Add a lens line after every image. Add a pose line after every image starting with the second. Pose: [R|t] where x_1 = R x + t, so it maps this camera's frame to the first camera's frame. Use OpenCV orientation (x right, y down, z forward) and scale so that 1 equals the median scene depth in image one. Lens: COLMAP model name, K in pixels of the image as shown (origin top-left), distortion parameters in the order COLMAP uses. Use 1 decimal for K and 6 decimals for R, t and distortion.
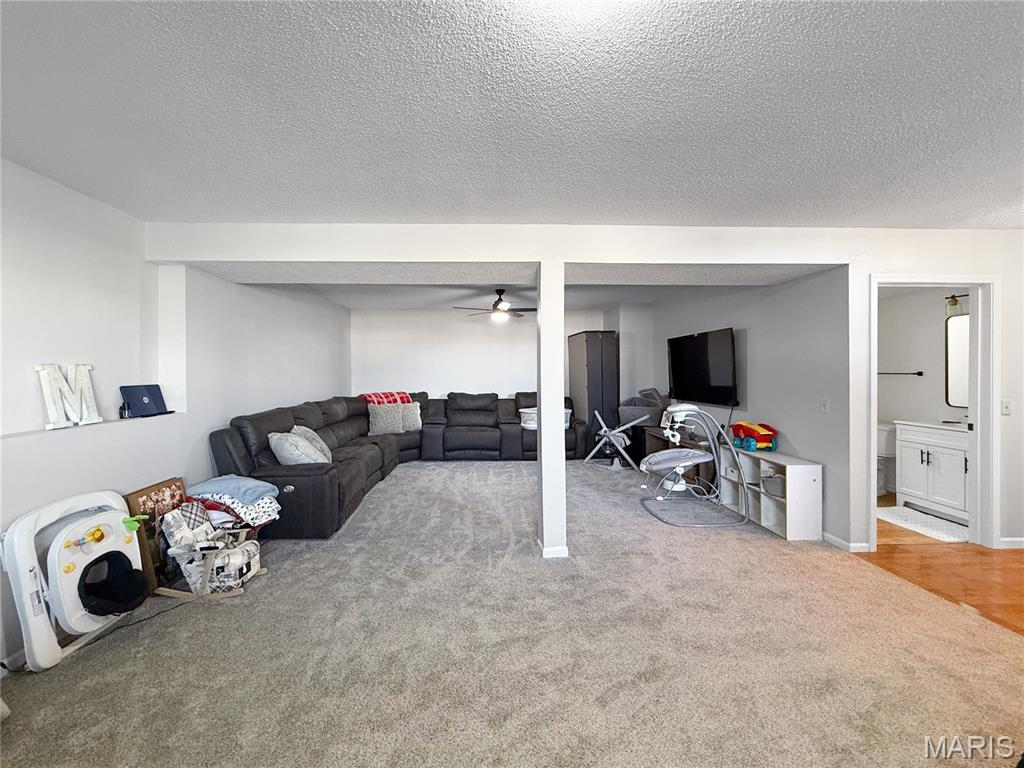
lens RADIAL K [[425.7, 0, 503.3], [0, 425.7, 392.3], [0, 0, 1]] dist [-0.003354, 0.000612]
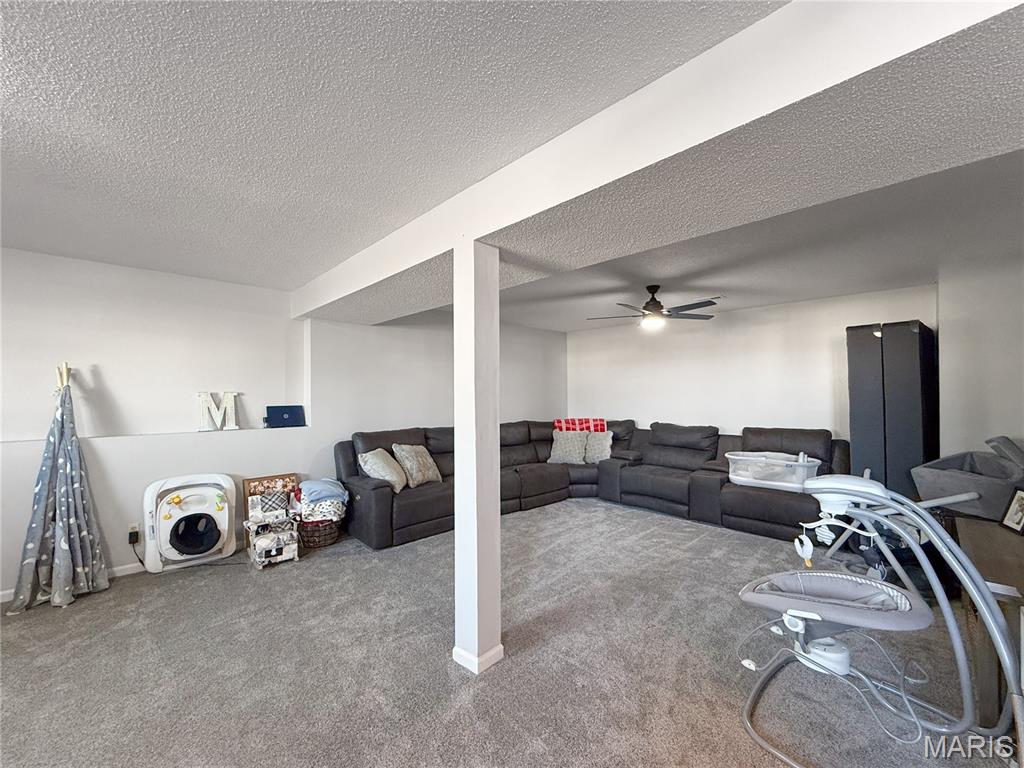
lens RADIAL K [[425.7, 0, 516.4], [0, 425.7, 407.6], [0, 0, 1]] dist [-0.003354, 0.000612]
pose [[0.649756, 0.025786, -0.759705, 0.373662], [-0.038759, 0.999248, 0.000768, -0.020972], [0.759154, 0.028946, 0.650267, 0.322902]]
